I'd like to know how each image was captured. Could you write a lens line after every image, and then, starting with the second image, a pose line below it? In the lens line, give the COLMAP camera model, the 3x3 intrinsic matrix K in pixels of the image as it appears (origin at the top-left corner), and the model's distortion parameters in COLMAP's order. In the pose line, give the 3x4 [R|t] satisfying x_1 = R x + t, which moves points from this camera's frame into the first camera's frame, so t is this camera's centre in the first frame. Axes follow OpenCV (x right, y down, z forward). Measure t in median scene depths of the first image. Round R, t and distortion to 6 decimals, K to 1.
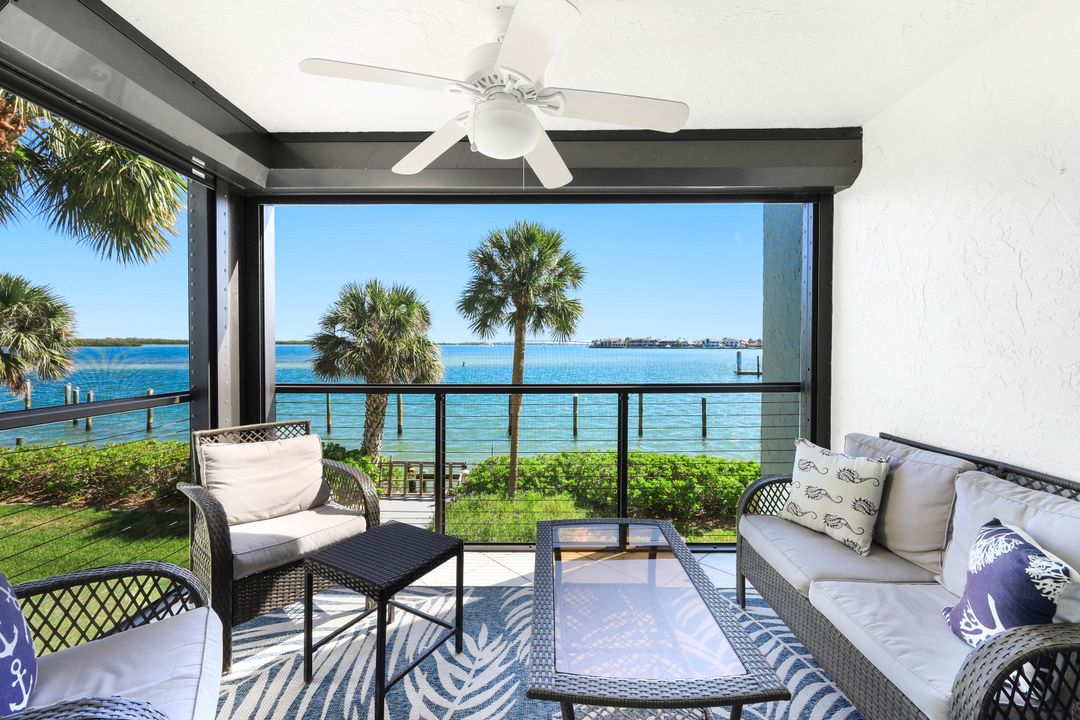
lens RADIAL K [[435.7, 0, 541.1], [0, 435.7, 353.8], [0, 0, 1]] dist [0.000884, 0.001164]
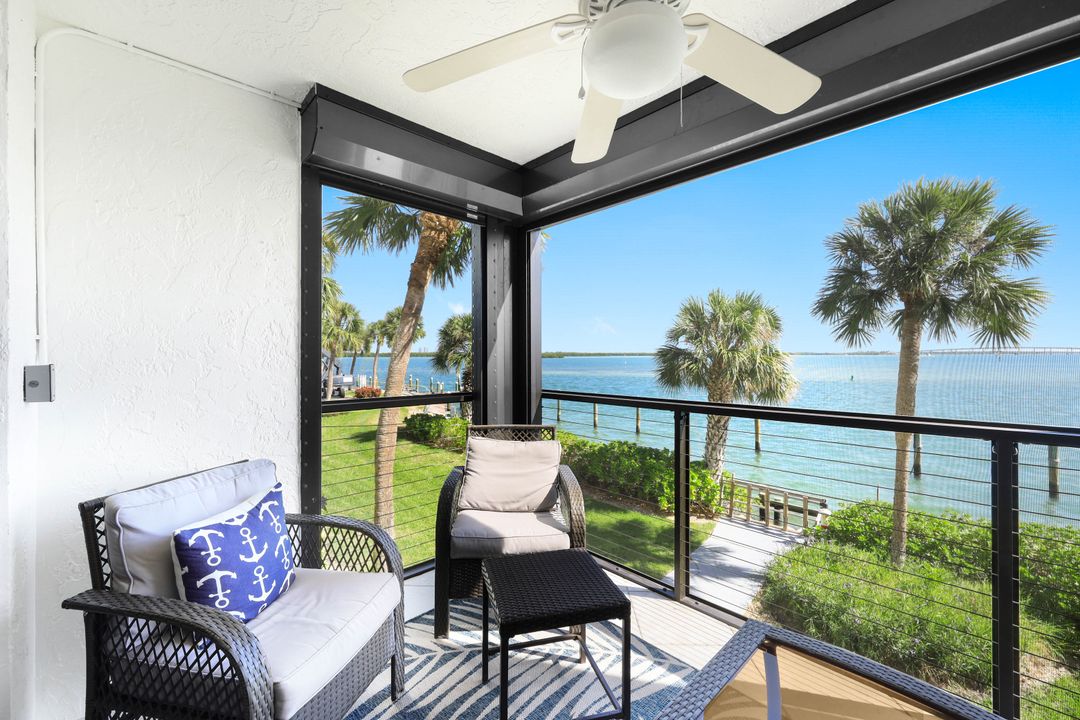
lens RADIAL K [[435.7, 0, 541.9], [0, 435.7, 356.0], [0, 0, 1]] dist [0.000884, 0.001164]
pose [[0.692207, -0.006019, -0.721674, 0.181520], [-0.008610, 0.999825, -0.016597, 0.000804], [0.721648, 0.017702, 0.692034, 0.222754]]
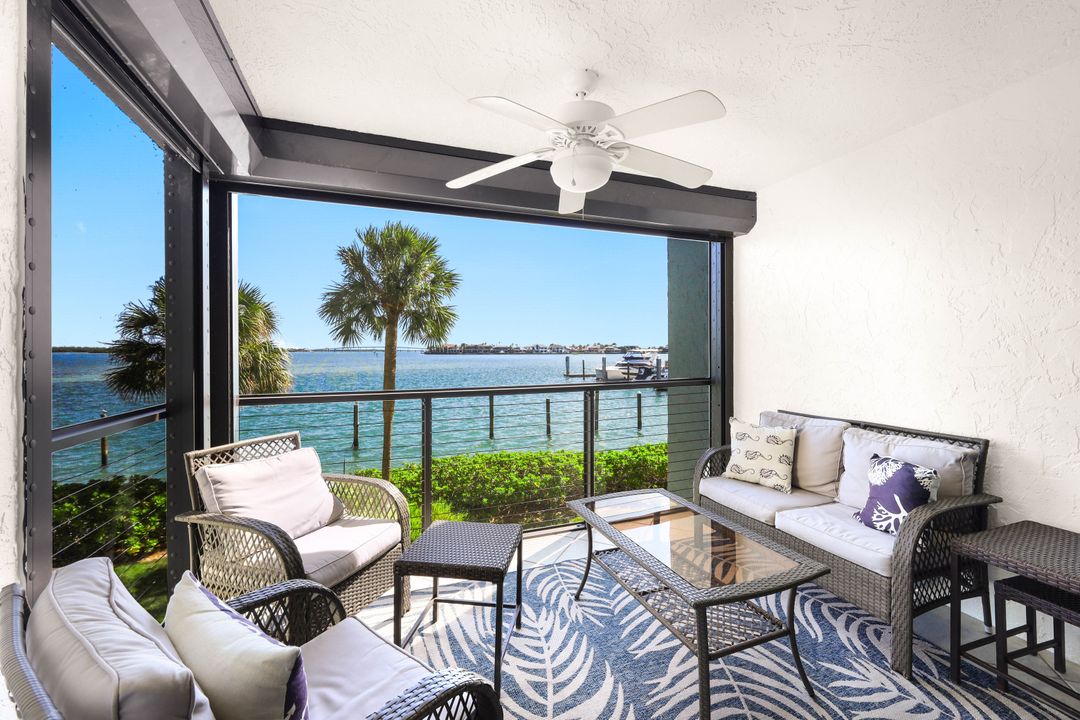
lens RADIAL K [[435.7, 0, 533.7], [0, 435.7, 355.5], [0, 0, 1]] dist [0.000884, 0.001164]
pose [[0.933415, -0.009474, 0.358673, -0.354604], [0.013234, 0.999880, -0.008029, 0.002894], [-0.358554, 0.012241, 0.933429, -0.033444]]
